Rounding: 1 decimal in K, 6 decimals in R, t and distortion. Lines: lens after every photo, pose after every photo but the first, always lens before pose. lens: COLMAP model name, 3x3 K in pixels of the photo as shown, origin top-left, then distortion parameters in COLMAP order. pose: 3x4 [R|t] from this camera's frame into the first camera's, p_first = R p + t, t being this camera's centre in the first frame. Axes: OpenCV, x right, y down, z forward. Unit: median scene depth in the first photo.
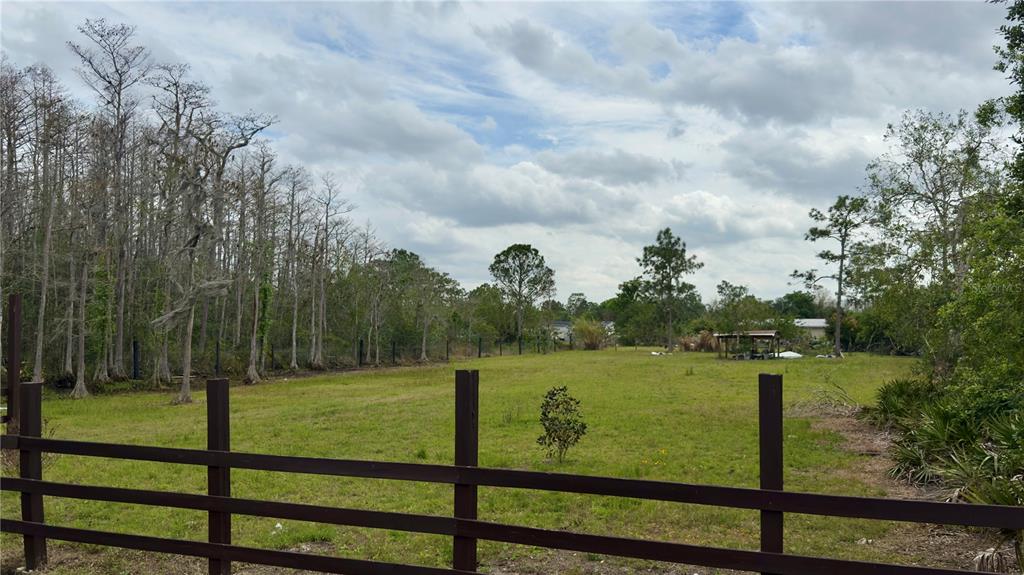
lens RADIAL K [[846.2, 0, 507.0], [0, 846.2, 290.6], [0, 0, 1]] dist [0.127341, -0.211182]
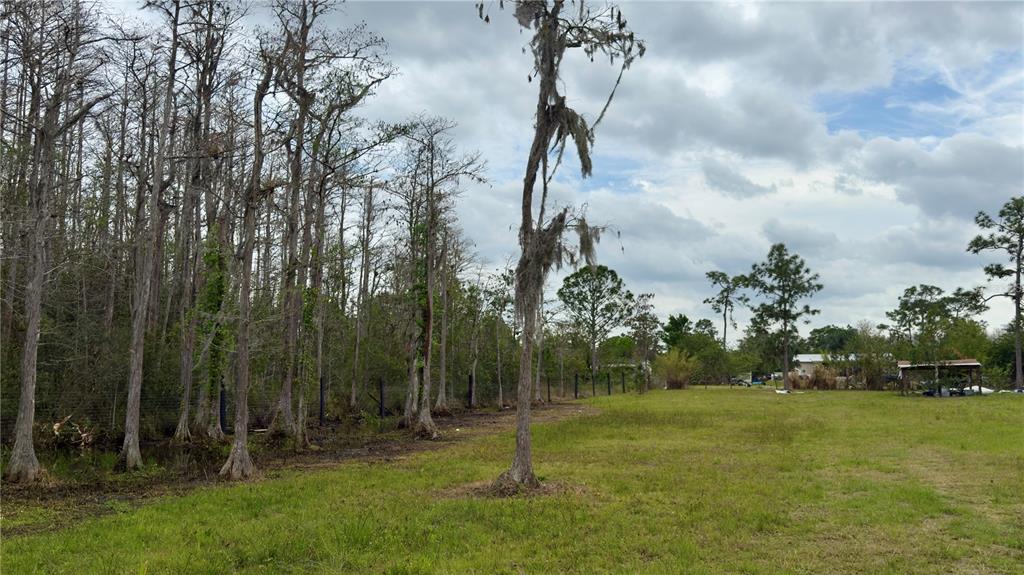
lens RADIAL K [[846.2, 0, 504.5], [0, 846.2, 290.4], [0, 0, 1]] dist [0.127341, -0.211182]
pose [[0.998804, -0.007133, 0.048380, -0.373595], [0.009633, 0.998619, -0.051636, 0.044529], [-0.047945, 0.052041, 0.997493, 0.497905]]
